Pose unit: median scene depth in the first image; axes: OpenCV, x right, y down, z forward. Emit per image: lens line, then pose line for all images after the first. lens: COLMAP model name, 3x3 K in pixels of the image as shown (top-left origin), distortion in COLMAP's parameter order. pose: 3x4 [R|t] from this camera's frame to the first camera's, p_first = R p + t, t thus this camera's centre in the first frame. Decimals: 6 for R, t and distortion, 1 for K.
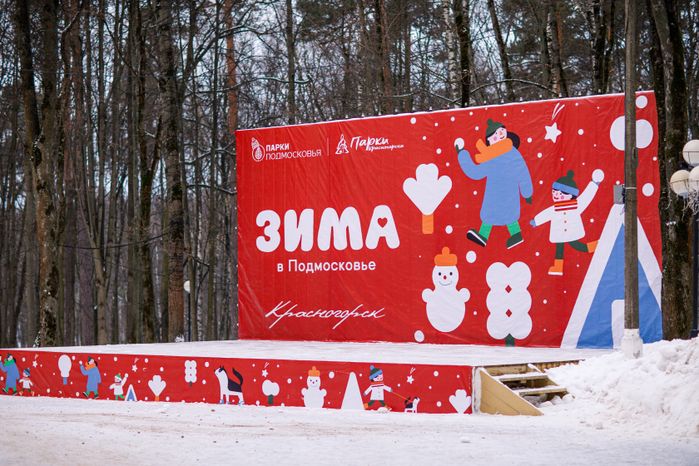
lens RADIAL K [[1645.7, 0, 349.5], [0, 1645.7, 232.5], [0, 0, 1]] dist [-0.132771, 0.000000]
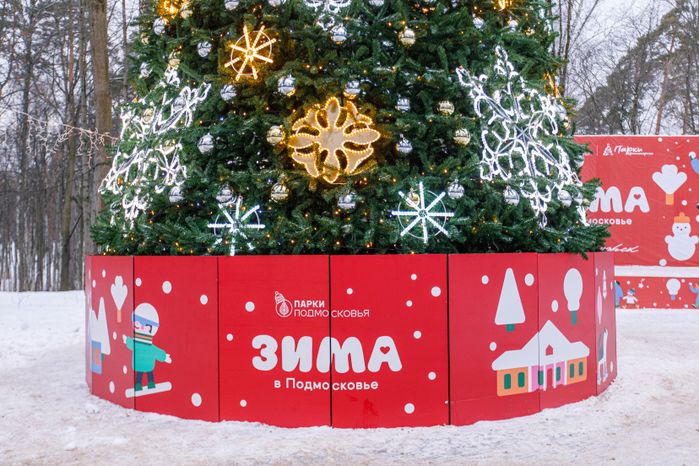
lens RADIAL K [[694.9, 0, 351.2], [0, 694.9, 237.1], [0, 0, 1]] dist [0.009503, 0.000000]
pose [[0.794803, 0.014974, 0.606682, -0.689877], [-0.037476, 0.998999, 0.024440, 0.030759], [-0.605709, -0.042161, 0.794569, 0.621513]]
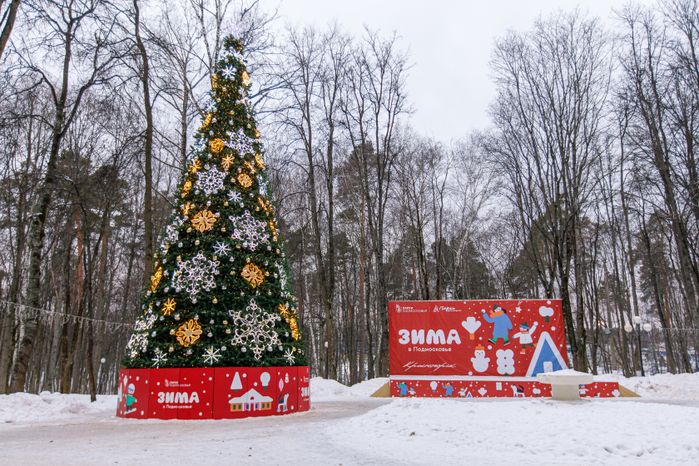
lens RADIAL K [[541.9, 0, 351.3], [0, 541.9, 228.7], [0, 0, 1]] dist [0.005716, -0.006270]
pose [[0.831032, 0.136738, 0.539155, -0.739622], [-0.027780, 0.978306, -0.205294, 0.012849], [-0.555530, 0.155628, 0.816802, 0.258212]]
